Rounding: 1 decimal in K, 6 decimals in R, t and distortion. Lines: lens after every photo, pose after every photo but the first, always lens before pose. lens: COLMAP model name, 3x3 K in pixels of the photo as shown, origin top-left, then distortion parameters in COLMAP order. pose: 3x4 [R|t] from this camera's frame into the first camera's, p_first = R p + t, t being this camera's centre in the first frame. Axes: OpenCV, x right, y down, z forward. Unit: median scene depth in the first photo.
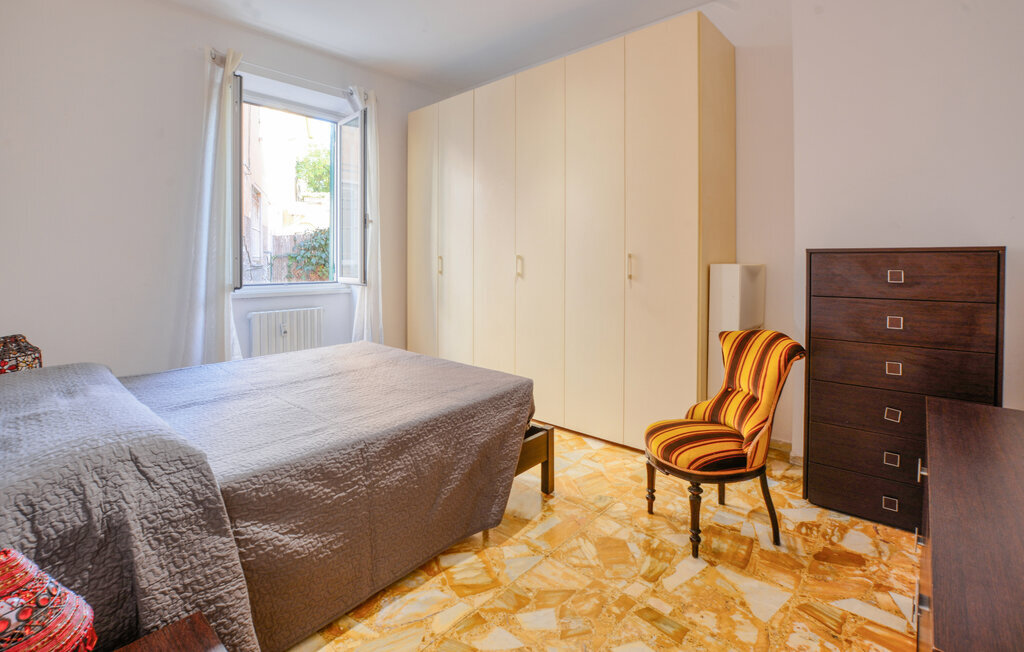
lens RADIAL K [[472.0, 0, 511.5], [0, 472.0, 268.4], [0, 0, 1]] dist [-0.024905, -0.000219]
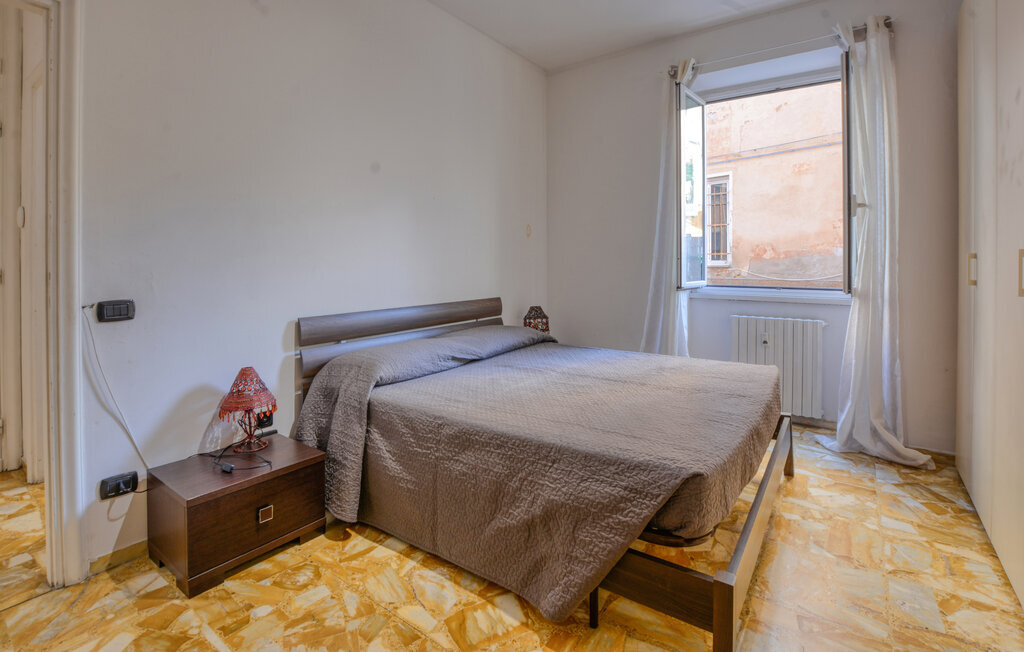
lens RADIAL K [[472.0, 0, 511.5], [0, 472.0, 268.4], [0, 0, 1]] dist [-0.024905, -0.000219]
pose [[0.090752, 0.009789, -0.995825, 0.796227], [-0.014761, 0.999855, 0.008483, -0.010636], [0.995764, 0.013929, 0.090884, 1.001482]]
